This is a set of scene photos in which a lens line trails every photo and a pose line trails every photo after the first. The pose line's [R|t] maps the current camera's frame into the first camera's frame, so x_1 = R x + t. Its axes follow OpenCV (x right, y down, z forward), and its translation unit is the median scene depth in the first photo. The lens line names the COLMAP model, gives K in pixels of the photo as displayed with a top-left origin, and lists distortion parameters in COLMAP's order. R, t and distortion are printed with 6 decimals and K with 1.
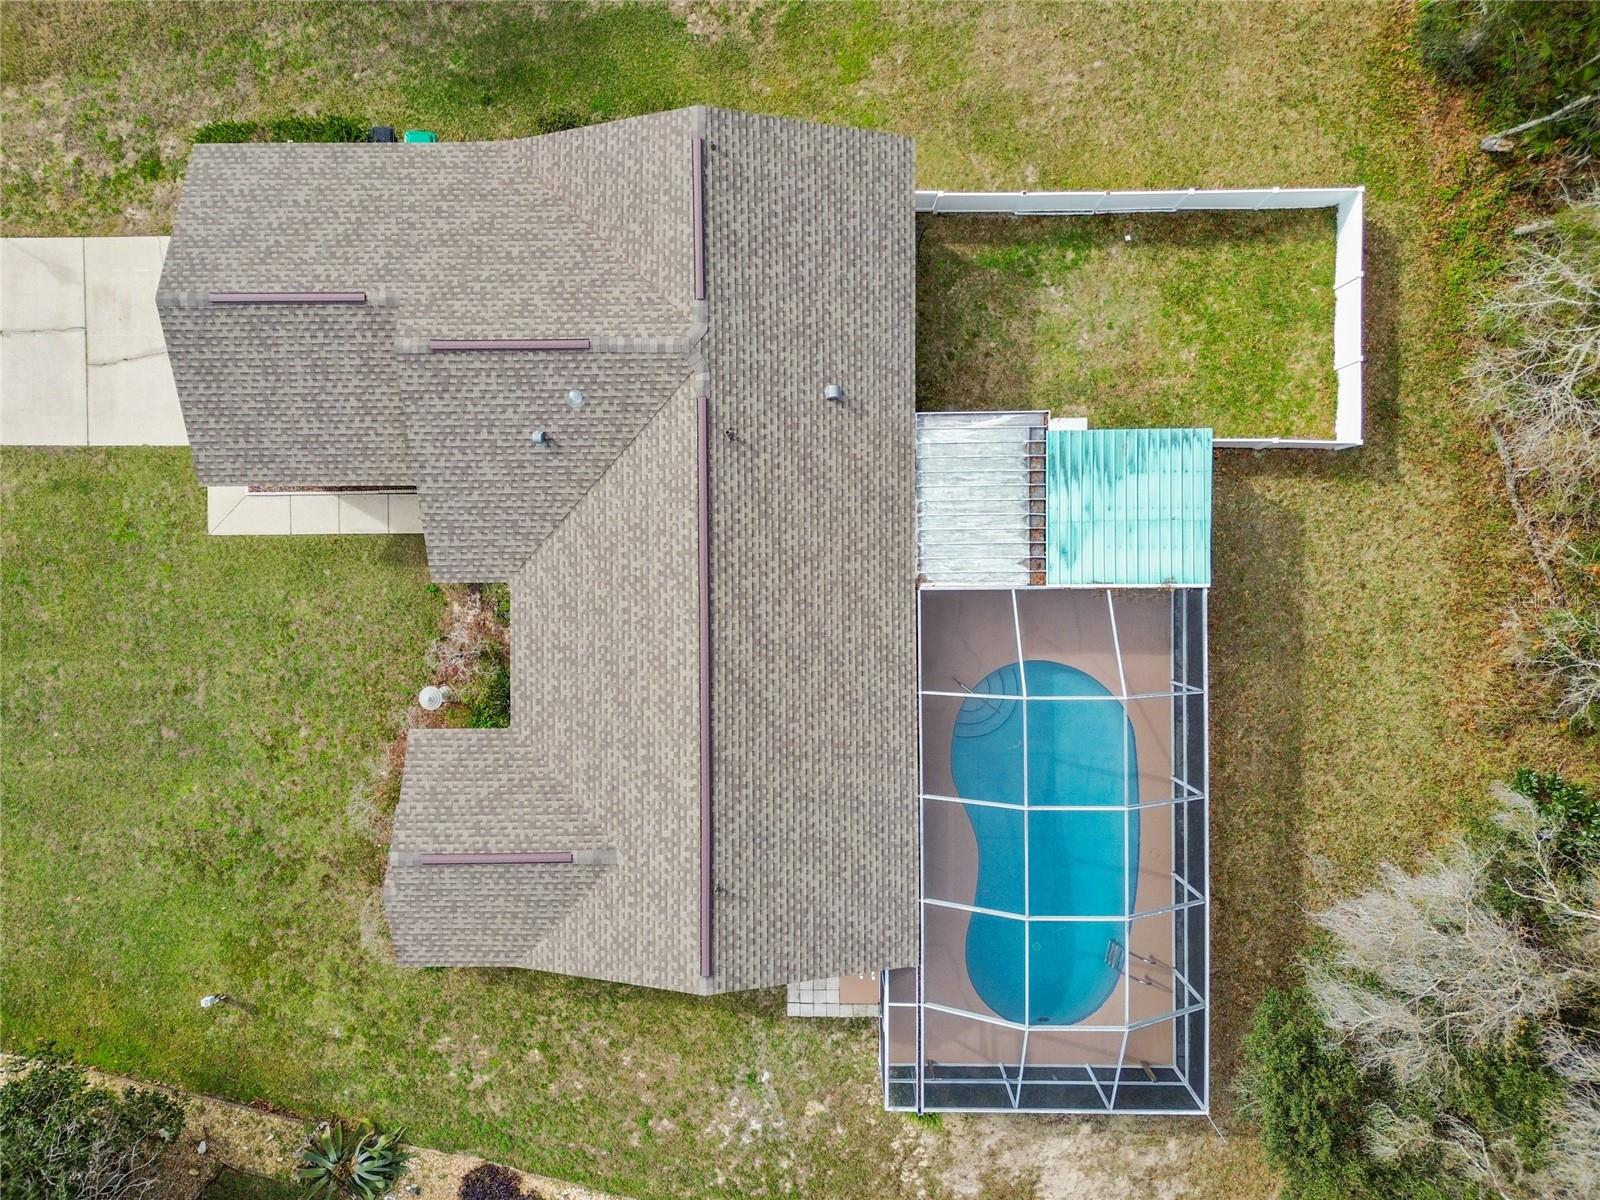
lens RADIAL K [[1134.1, 0, 804.6], [0, 1134.1, 598.4], [0, 0, 1]] dist [0.059269, -0.056546]
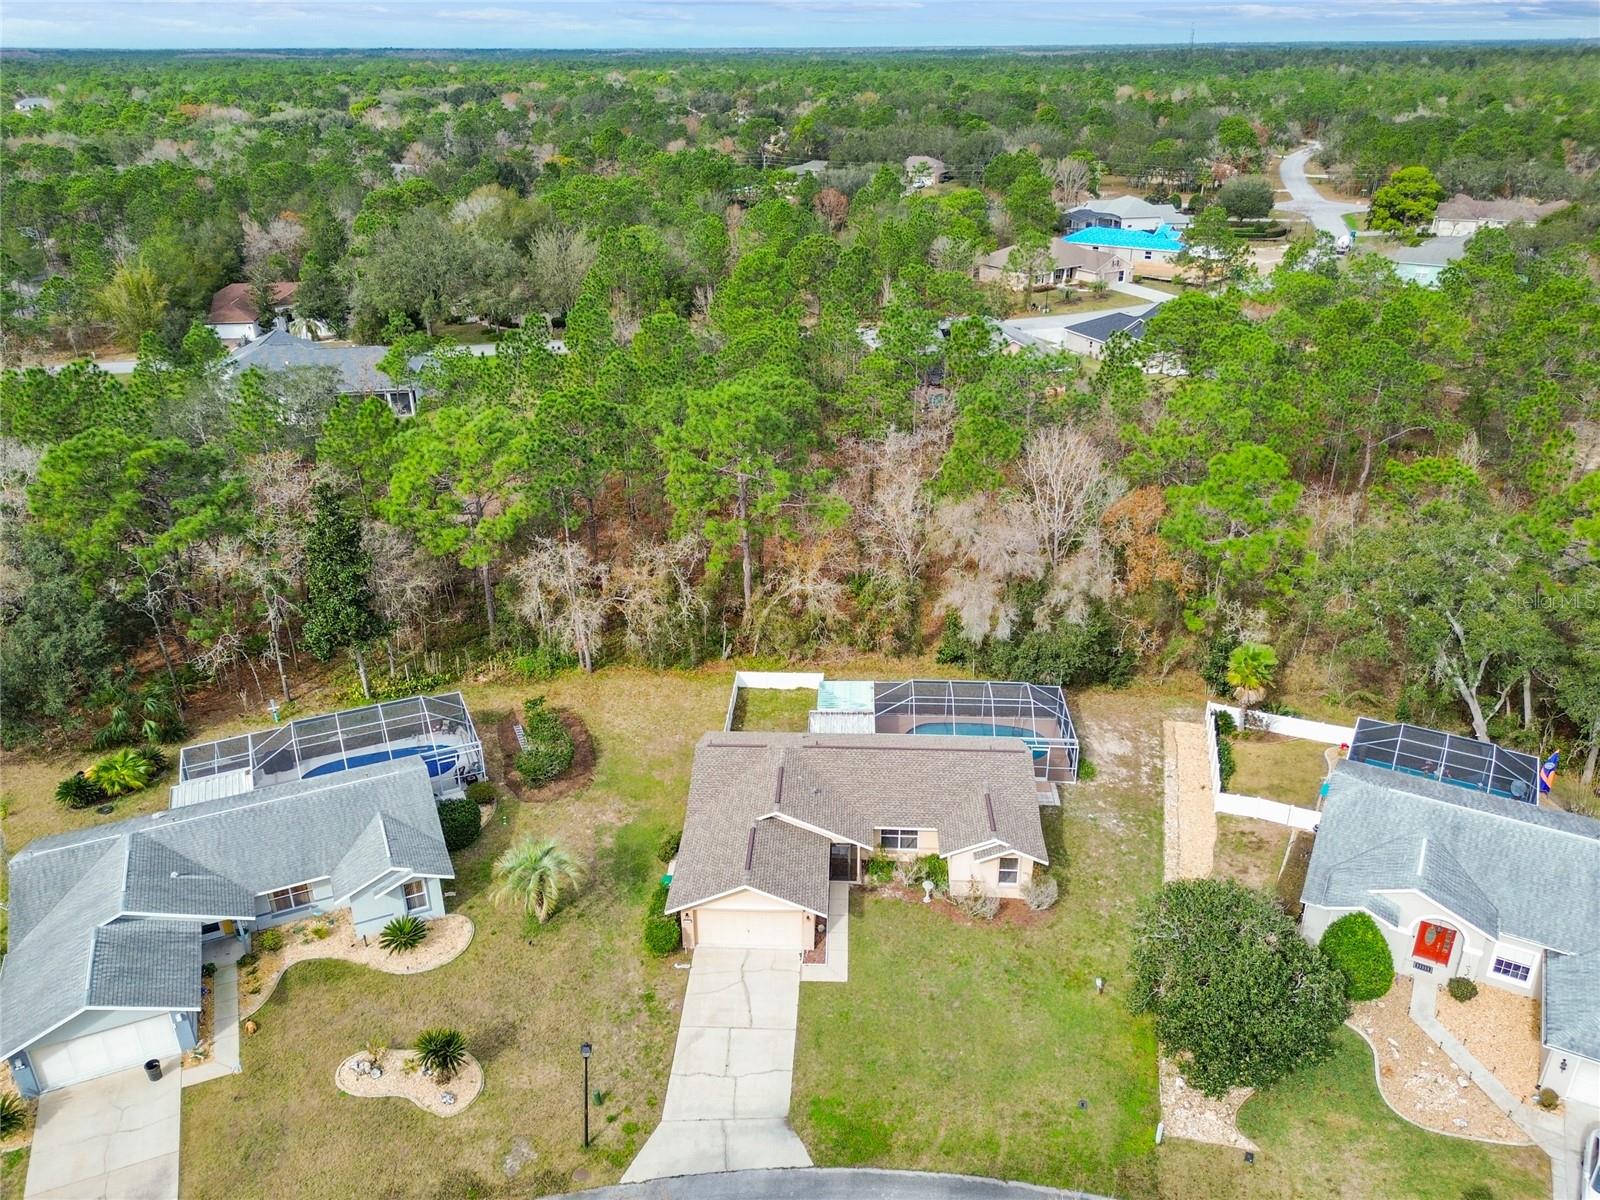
lens RADIAL K [[1188.5, 0, 808.0], [0, 1188.5, 600.5], [0, 0, 1]] dist [0.054234, -0.046512]
pose [[0.048940, -0.400031, 0.915194, -2.084940], [0.998639, 0.003057, -0.052066, -0.020571], [0.018030, 0.916497, 0.399636, -0.350459]]
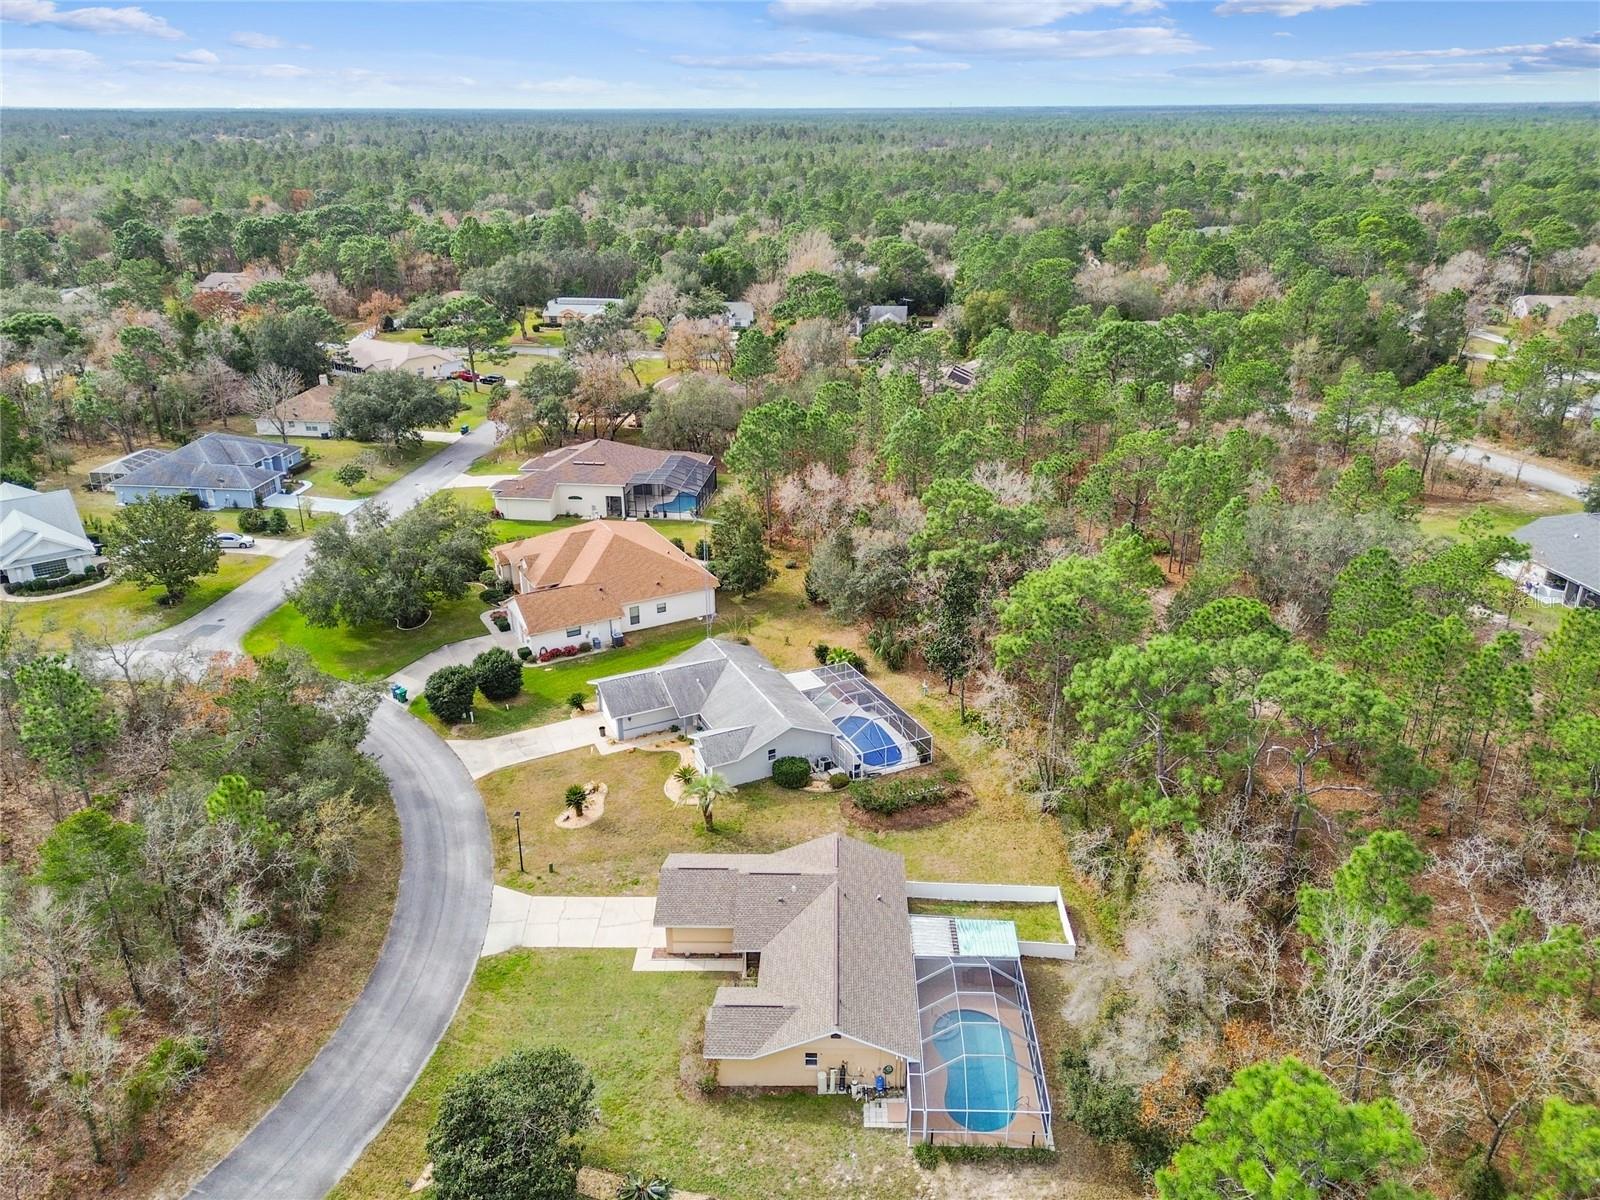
lens RADIAL K [[1162.7, 0, 797.1], [0, 1162.7, 612.3], [0, 0, 1]] dist [0.046456, -0.045319]
pose [[0.999053, 0.029979, -0.031546, -0.100277], [-0.040644, 0.383707, -0.922560, 2.032342], [-0.015553, 0.922968, 0.384562, -0.735078]]
